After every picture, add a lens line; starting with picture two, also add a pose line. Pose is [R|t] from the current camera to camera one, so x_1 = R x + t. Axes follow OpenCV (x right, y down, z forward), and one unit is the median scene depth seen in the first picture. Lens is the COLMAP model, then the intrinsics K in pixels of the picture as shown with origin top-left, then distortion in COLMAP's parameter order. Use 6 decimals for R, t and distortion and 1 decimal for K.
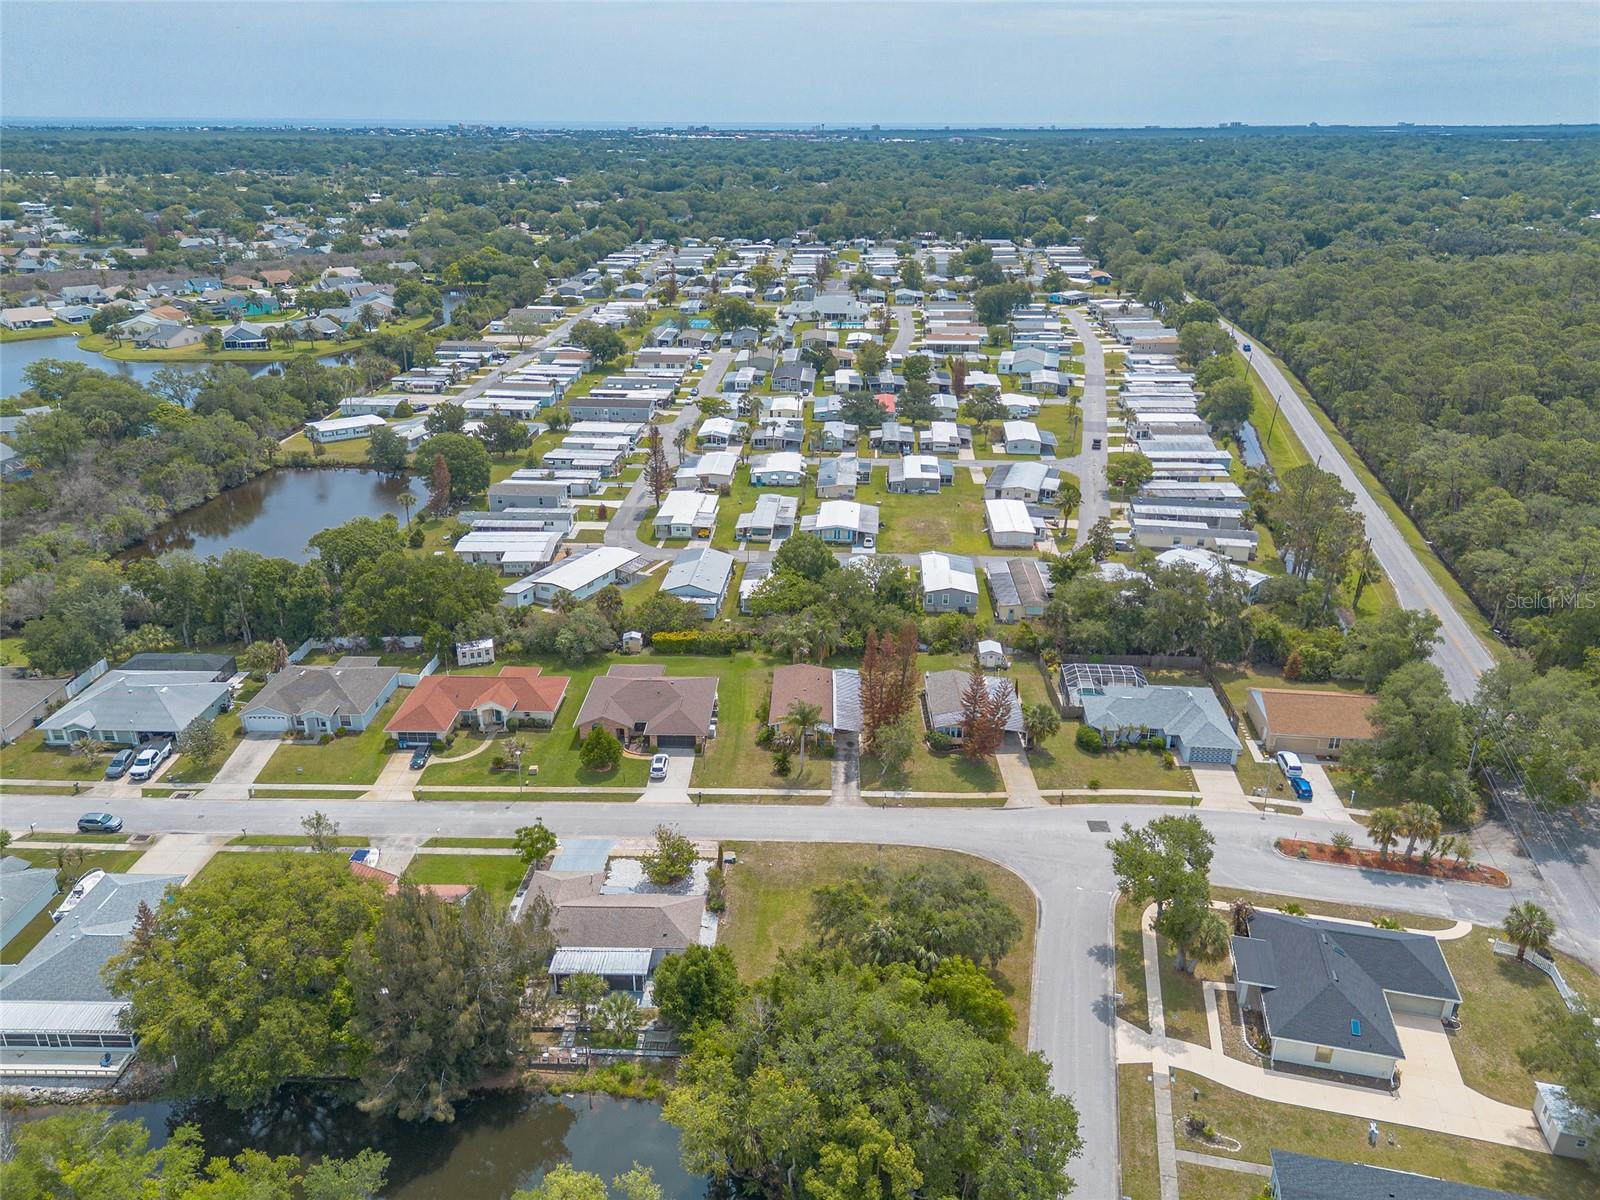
lens RADIAL K [[1147.4, 0, 800.0], [0, 1147.4, 600.0], [0, 0, 1]] dist [0.119882, -0.154814]
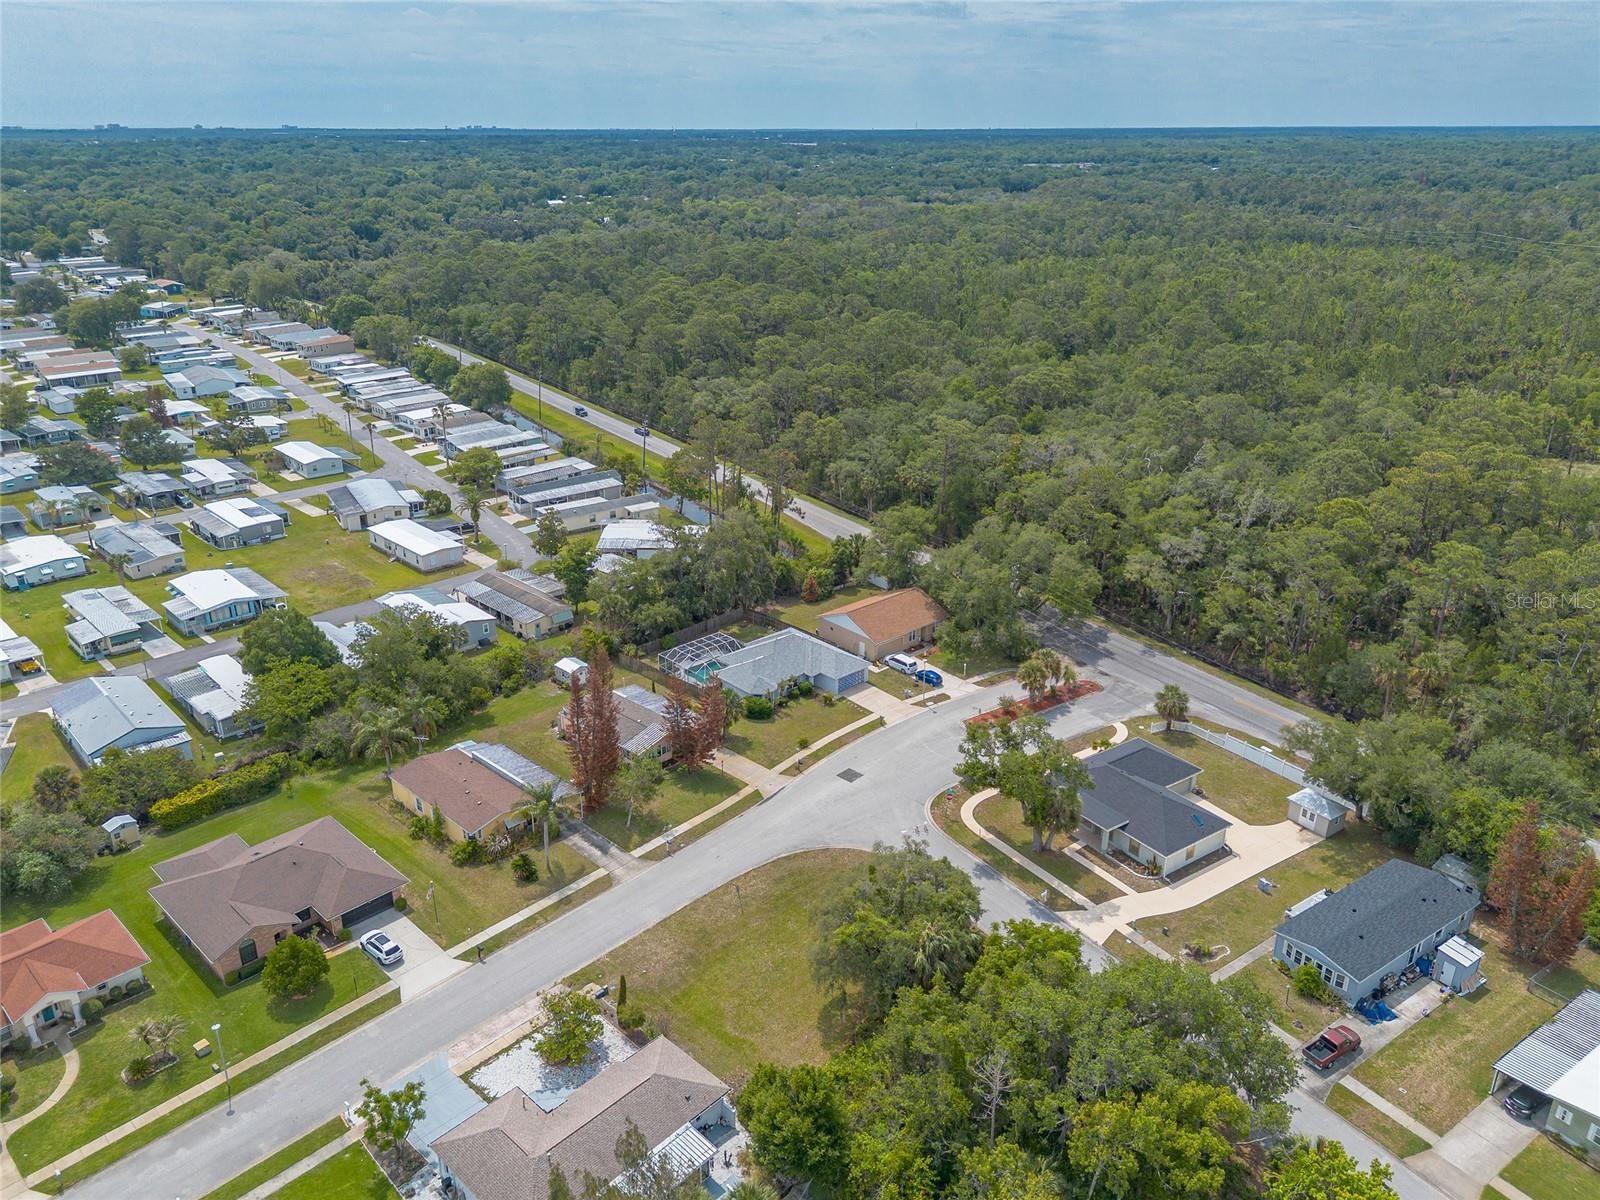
lens RADIAL K [[1151.6, 0, 793.2], [0, 1151.6, 603.0], [0, 0, 1]] dist [0.067235, -0.048675]
pose [[0.673209, -0.284801, 0.682406, -0.280864], [0.285157, 0.951463, 0.115777, -0.052256], [-0.682257, 0.116651, 0.721746, 0.199930]]
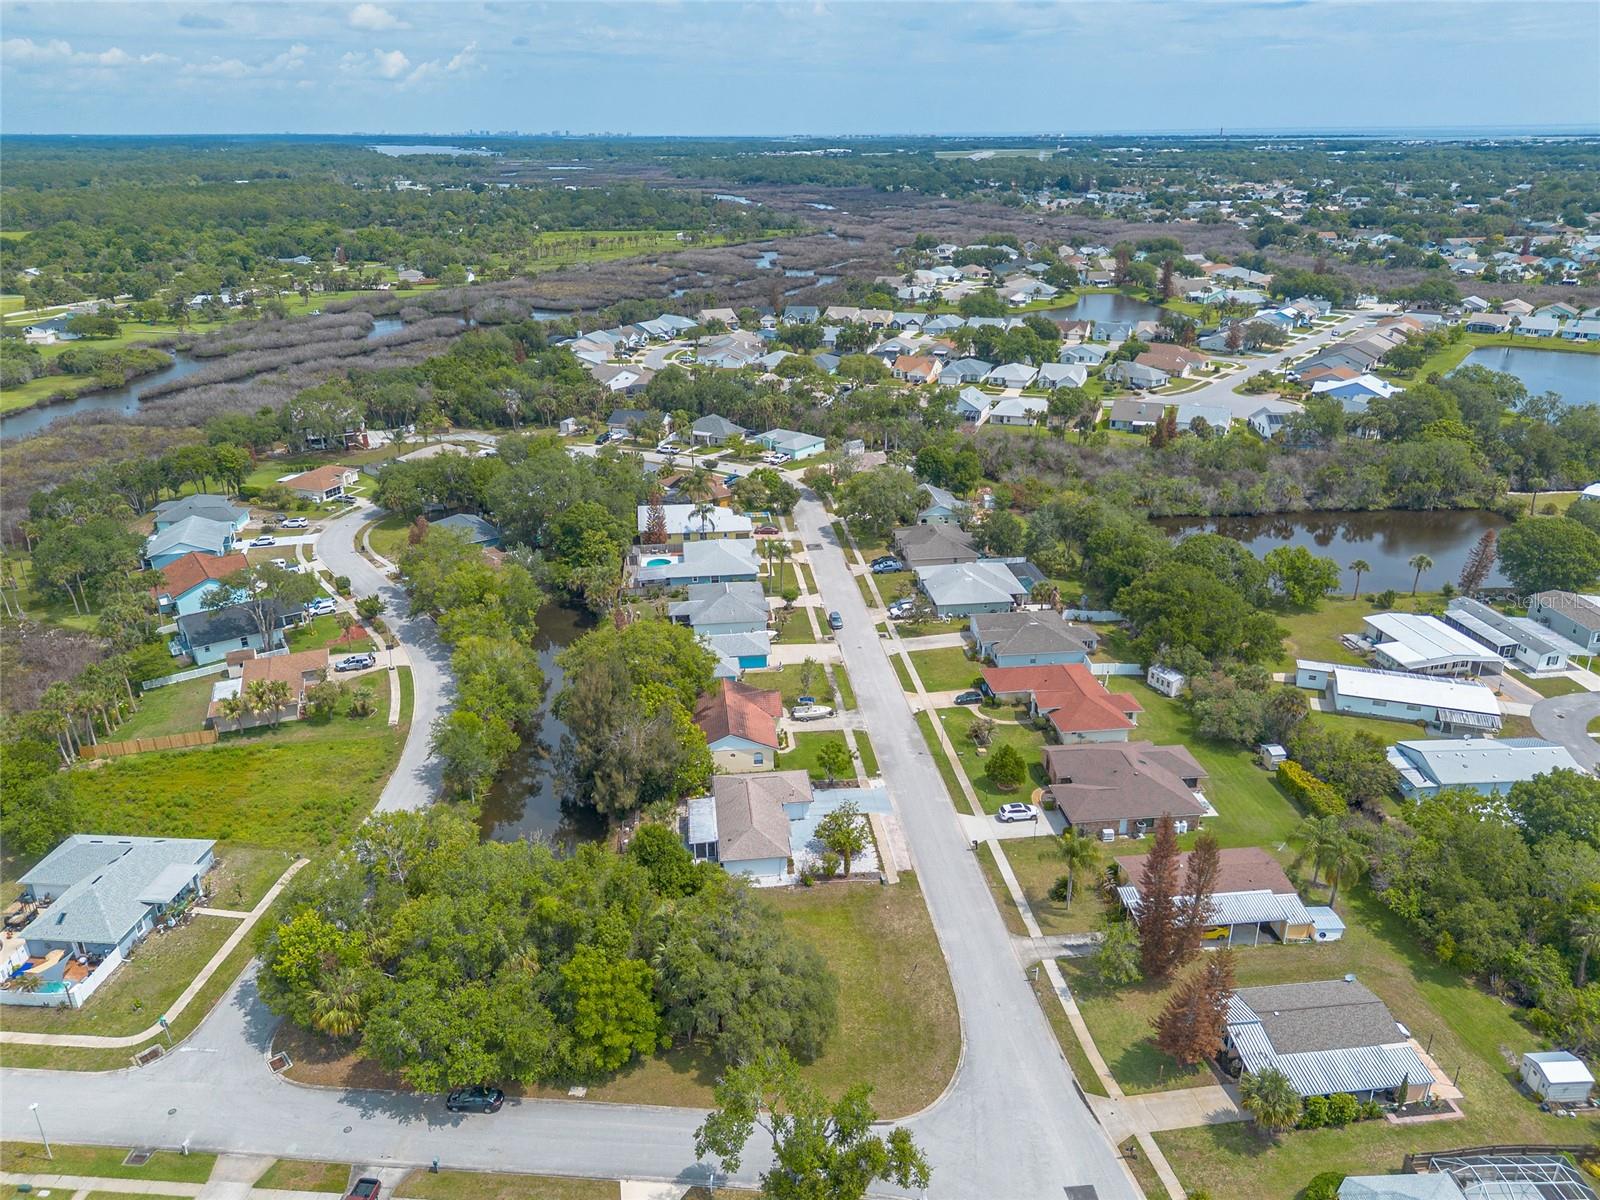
lens RADIAL K [[1149.5, 0, 797.1], [0, 1149.5, 594.2], [0, 0, 1]] dist [0.090571, -0.095580]
pose [[0.136046, 0.365065, -0.920988, 0.496009], [-0.373554, 0.879917, 0.293605, -0.170050], [0.917578, 0.304095, 0.256080, 0.383607]]
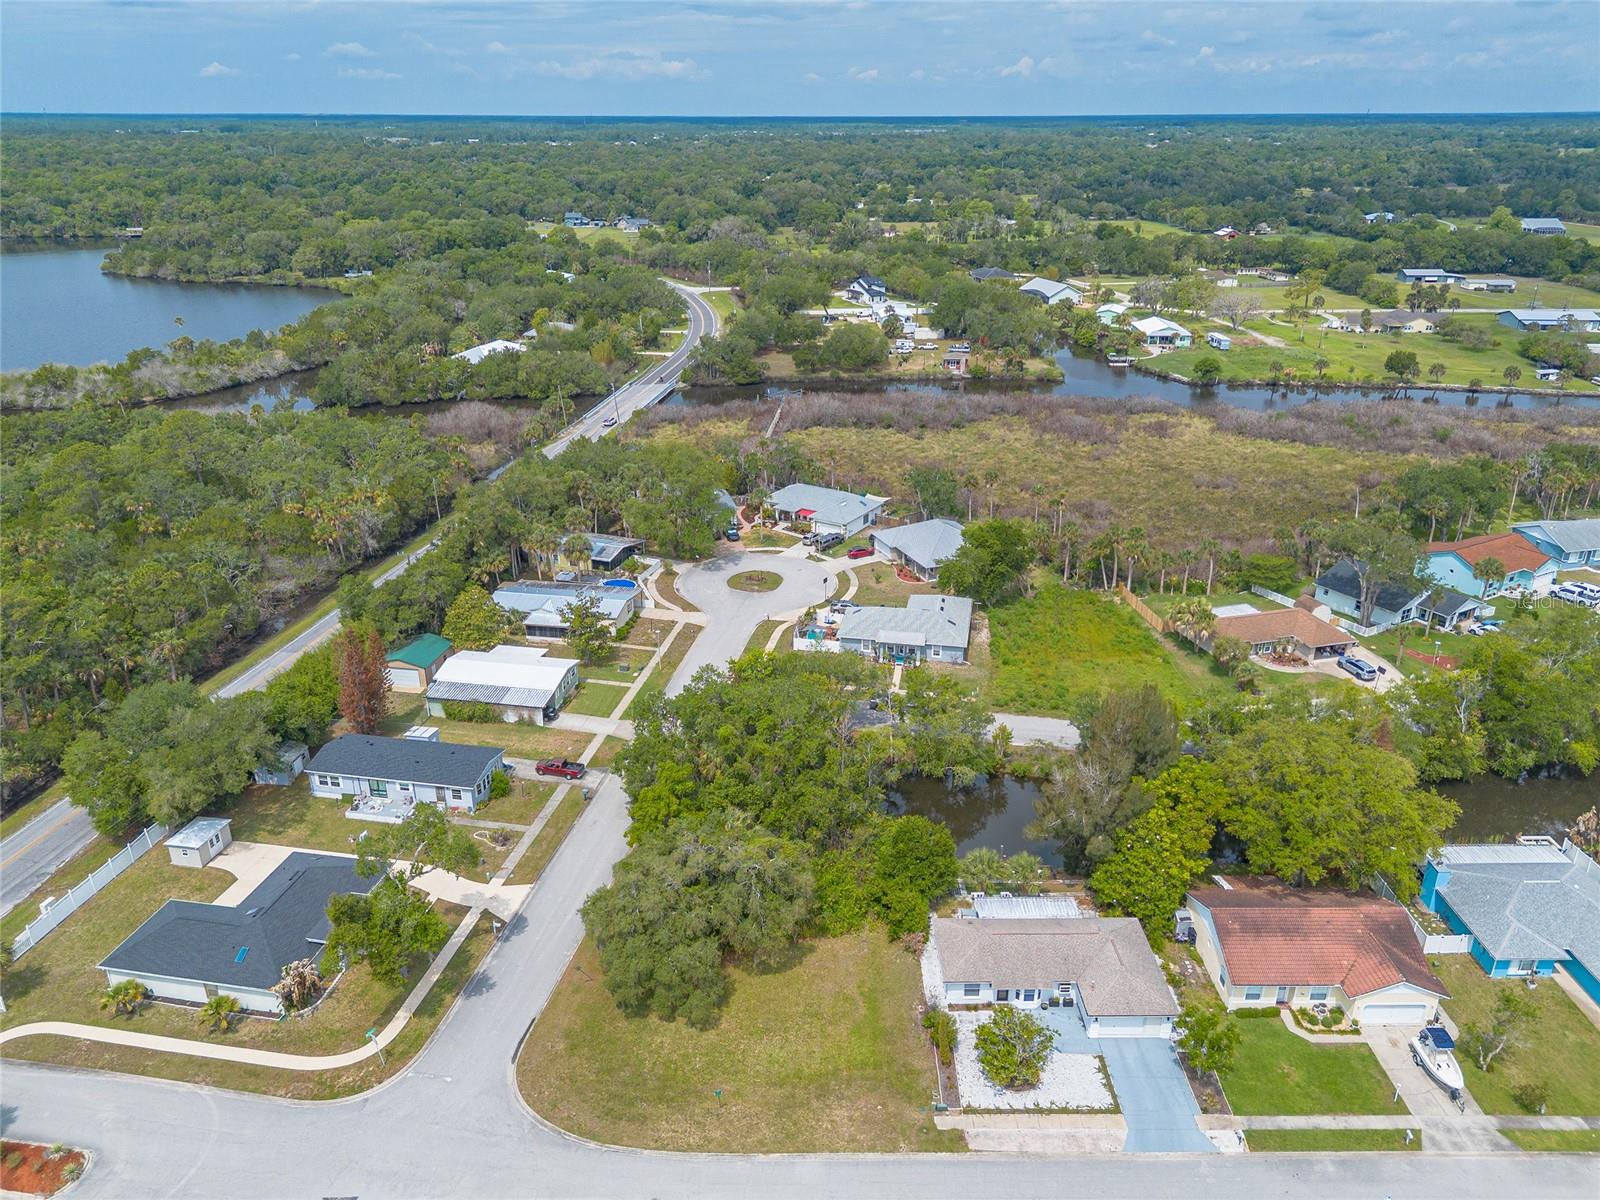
lens RADIAL K [[1148.8, 0, 800.0], [0, 1148.8, 600.0], [0, 0, 1]] dist [0.088305, -0.095107]
pose [[-0.999138, 0.011396, -0.039917, 0.029135], [-0.020425, 0.702166, 0.711720, -0.301749], [0.036139, 0.711922, -0.701328, 0.814123]]
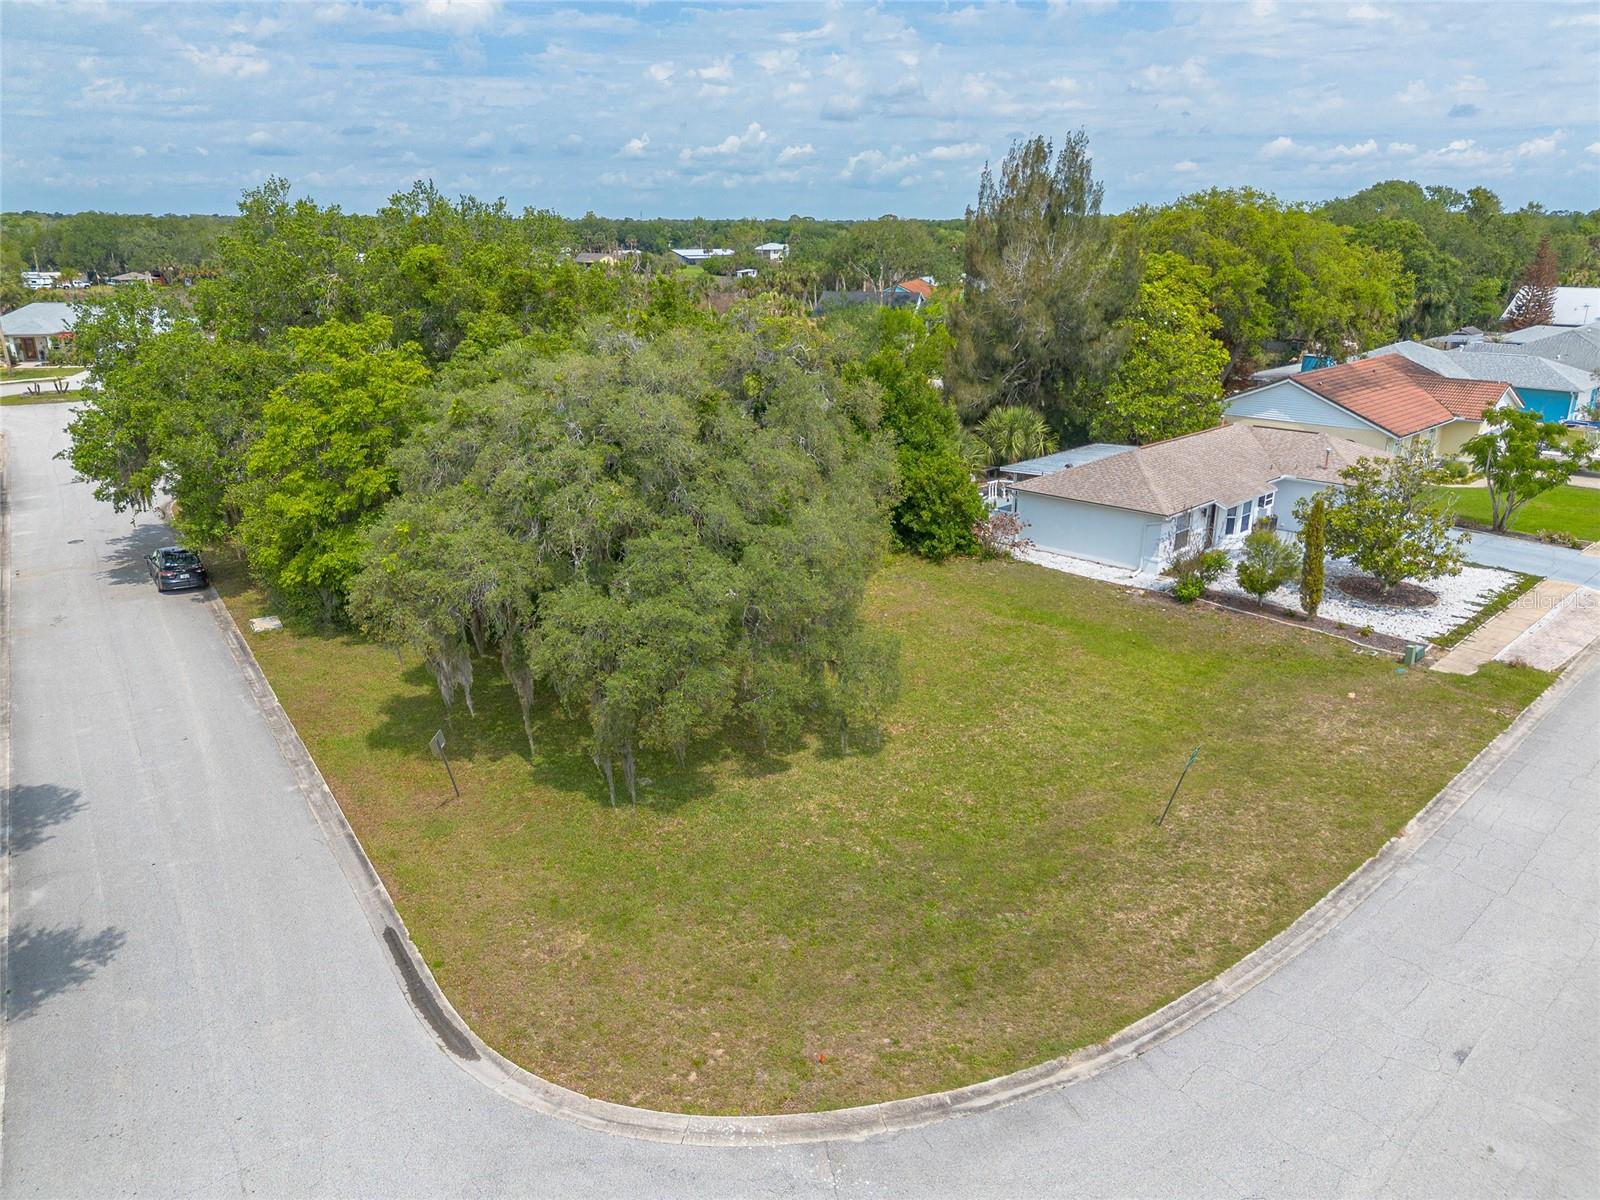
lens RADIAL K [[1124.5, 0, 800.0], [0, 1124.5, 600.0], [0, 0, 1]] dist [0.081645, -0.070530]
pose [[-0.690302, 0.224274, -0.687884, 0.168187], [-0.278358, 0.795244, 0.538613, 0.060441], [0.667833, 0.563284, -0.486529, 0.663950]]
